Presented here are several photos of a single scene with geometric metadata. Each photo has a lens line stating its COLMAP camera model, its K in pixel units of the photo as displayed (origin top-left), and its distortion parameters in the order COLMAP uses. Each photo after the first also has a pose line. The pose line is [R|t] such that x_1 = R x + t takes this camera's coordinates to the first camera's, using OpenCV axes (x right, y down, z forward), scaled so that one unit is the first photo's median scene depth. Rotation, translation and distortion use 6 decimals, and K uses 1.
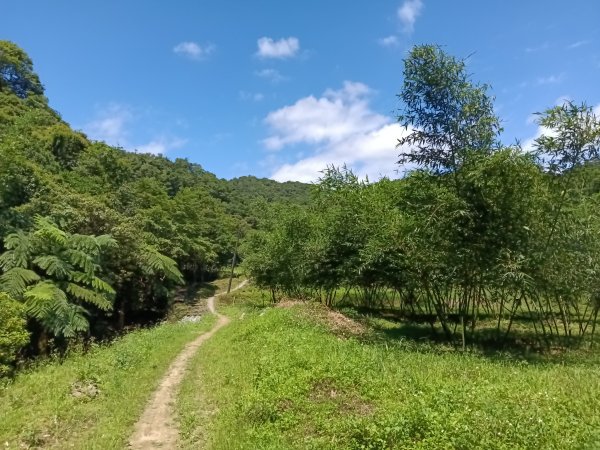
lens RADIAL K [[464.4, 0, 300.0], [0, 464.4, 225.0], [0, 0, 1]] dist [0.115453, -0.089214]
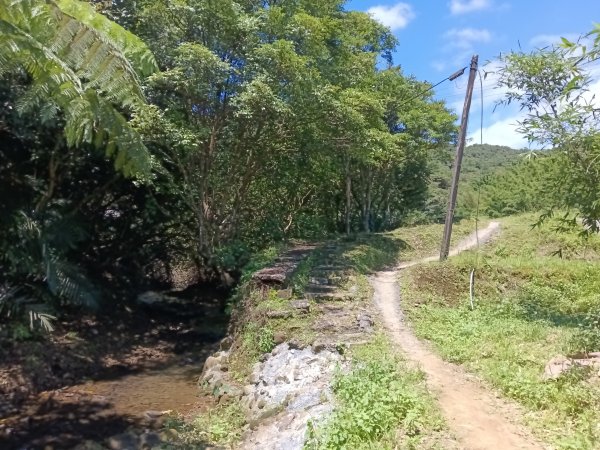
lens RADIAL K [[472.1, 0, 283.1], [0, 472.1, 225.0], [0, 0, 1]] dist [0.041896, -0.102827]
pose [[0.917642, -0.011066, -0.397255, -0.130845], [0.034159, 0.998109, 0.051104, 0.107197], [0.395938, -0.060465, 0.916284, 0.699080]]
